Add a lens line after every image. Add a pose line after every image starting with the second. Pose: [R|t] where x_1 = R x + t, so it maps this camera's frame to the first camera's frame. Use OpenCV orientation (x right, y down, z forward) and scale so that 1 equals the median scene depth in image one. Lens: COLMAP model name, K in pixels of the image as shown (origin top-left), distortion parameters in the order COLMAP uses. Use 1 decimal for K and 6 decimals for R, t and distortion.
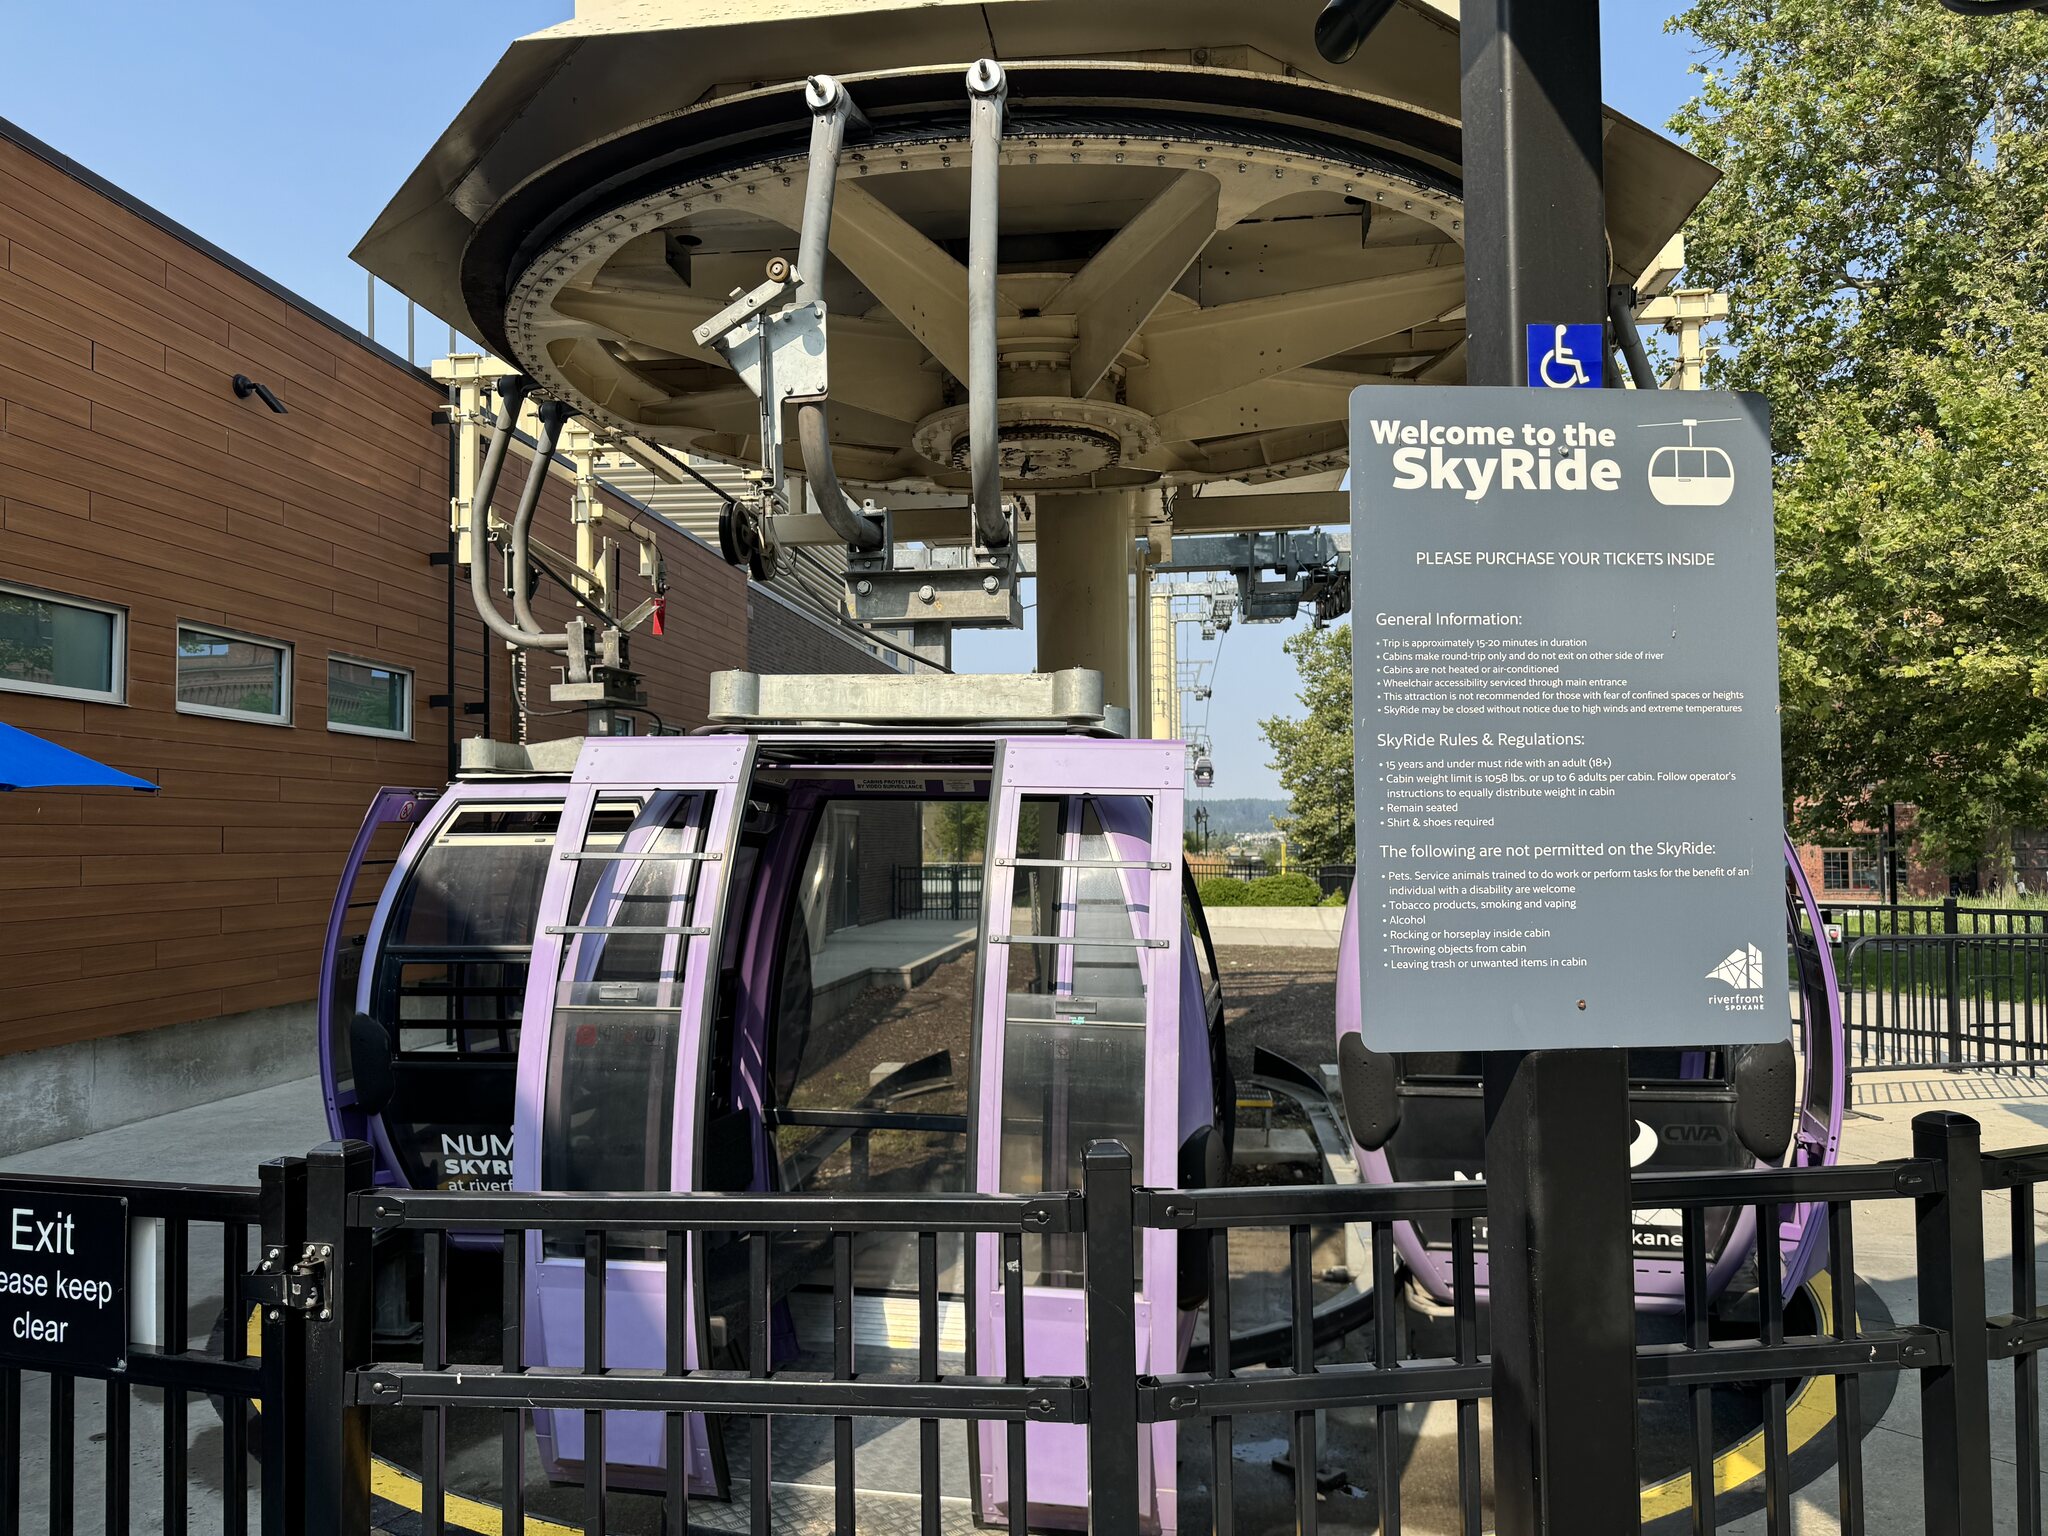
lens RADIAL K [[1436.2, 0, 1062.3], [0, 1436.2, 769.8], [0, 0, 1]] dist [0.041011, -0.002448]
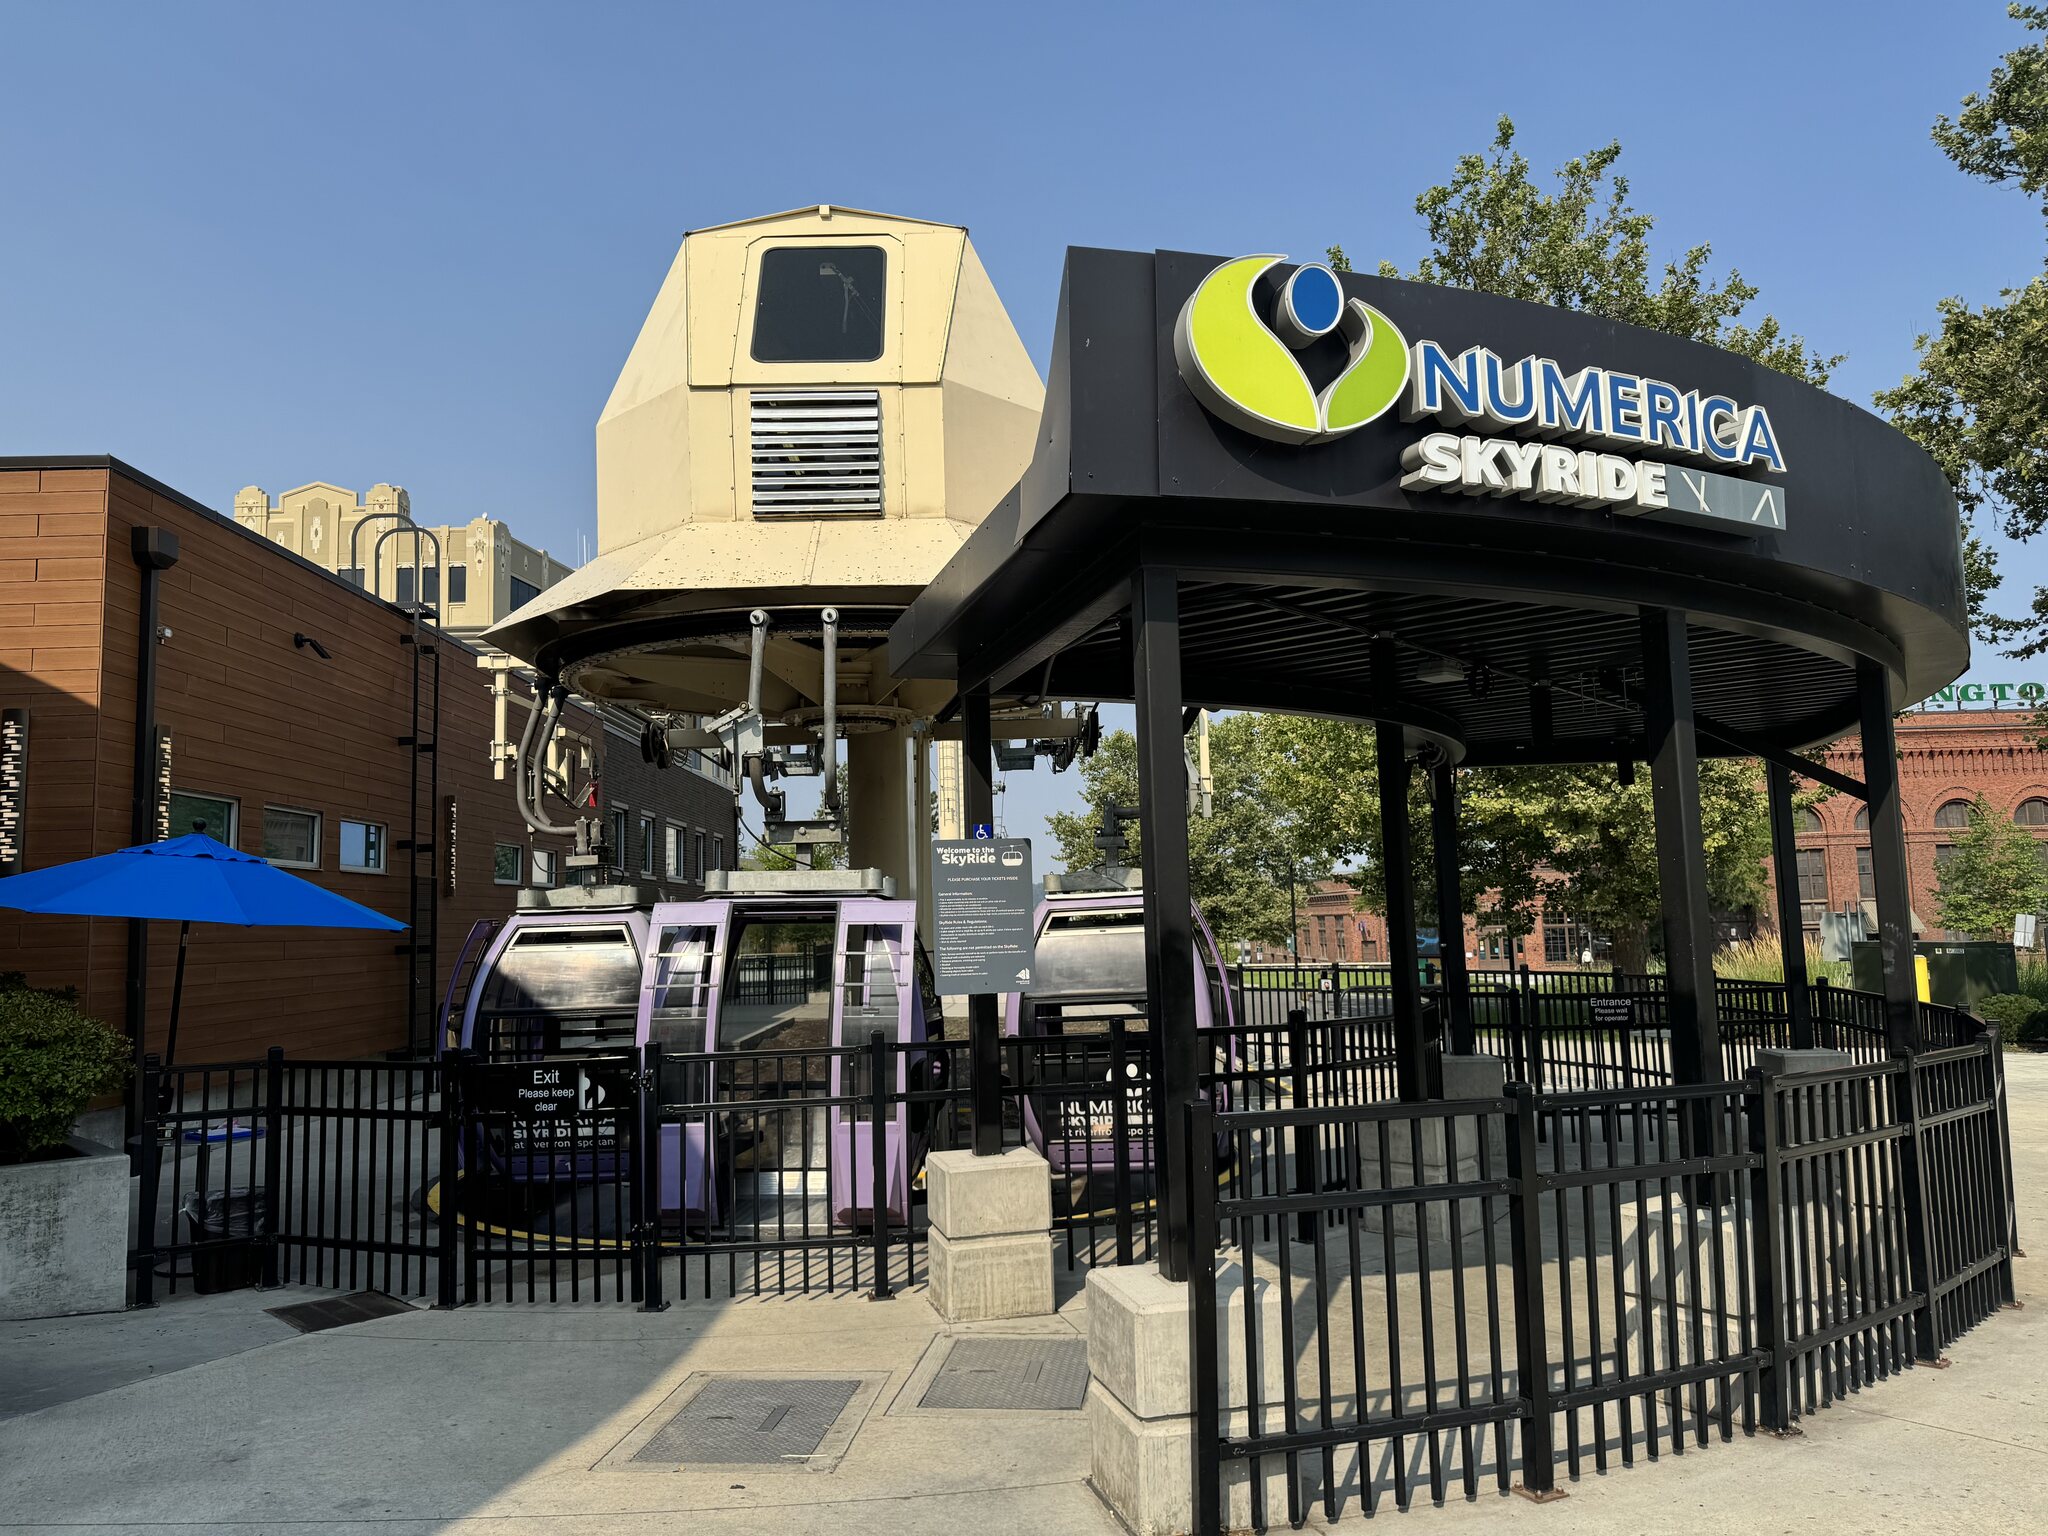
lens RADIAL K [[1414.2, 0, 1024.0], [0, 1414.2, 768.0], [0, 0, 1]] dist [0.102470, -0.164237]
pose [[0.993673, -0.008400, 0.111996, 0.000404], [0.015396, 0.997973, -0.061746, -0.062388], [-0.111250, 0.063079, 0.991788, -0.936615]]
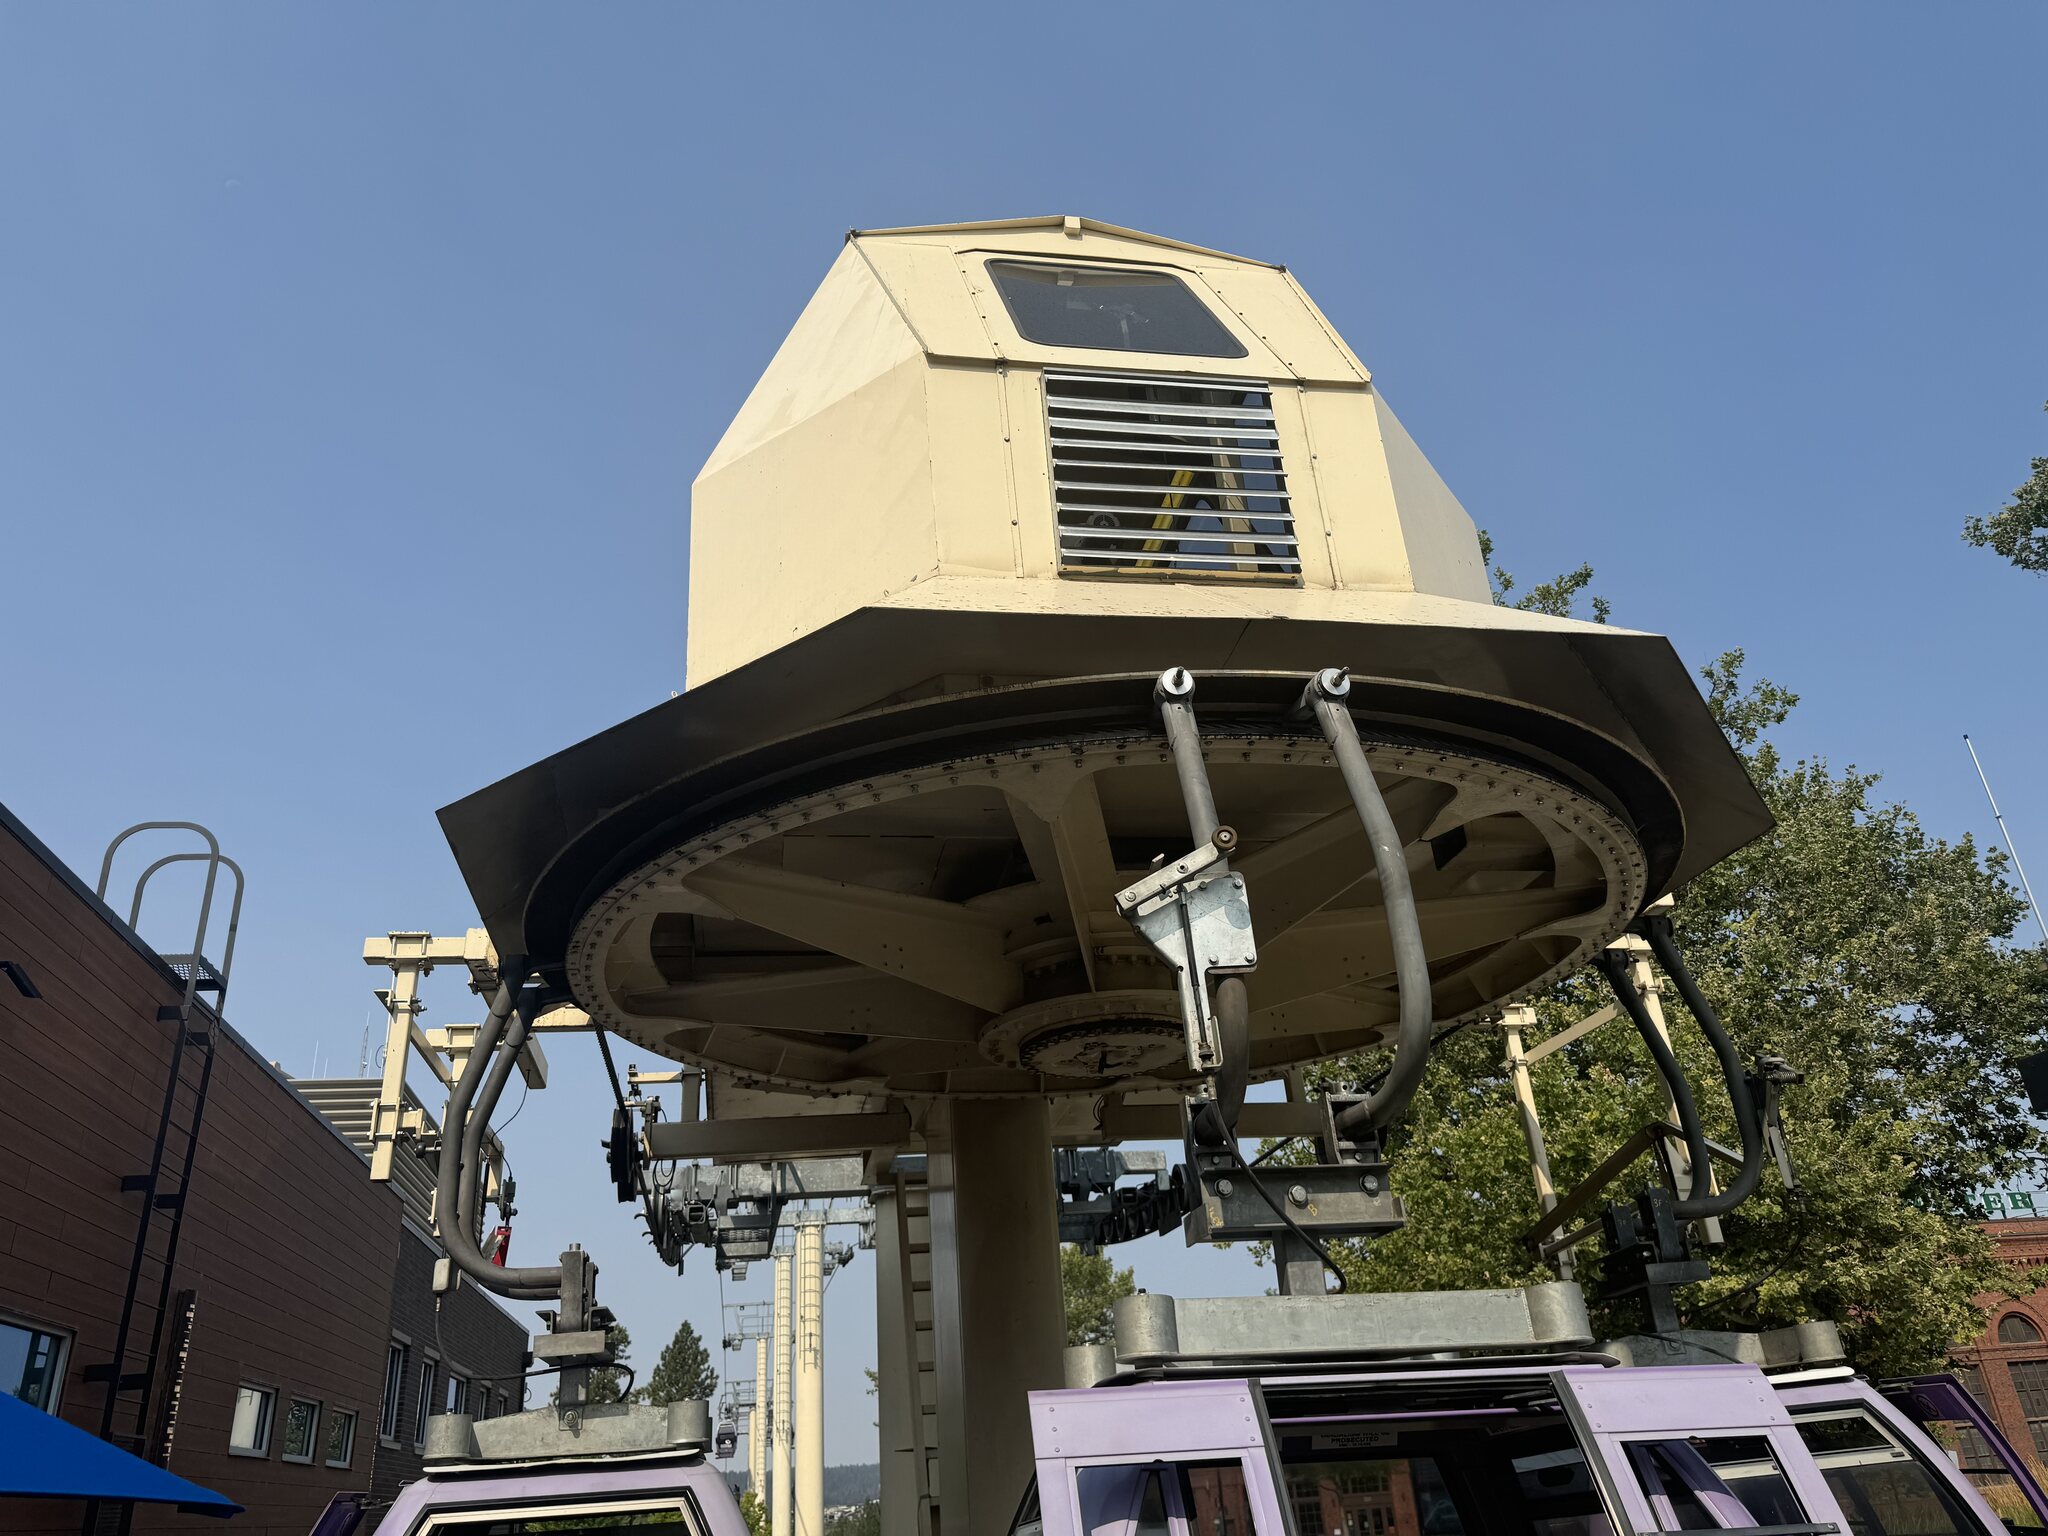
lens RADIAL K [[1478.7, 0, 1034.8], [0, 1478.7, 717.3], [0, 0, 1]] dist [-0.002274, 0.000005]
pose [[0.966976, 0.070442, 0.244939, -0.380347], [0.043556, 0.901234, -0.431138, -0.004283], [-0.251117, 0.427568, 0.868404, 0.110988]]
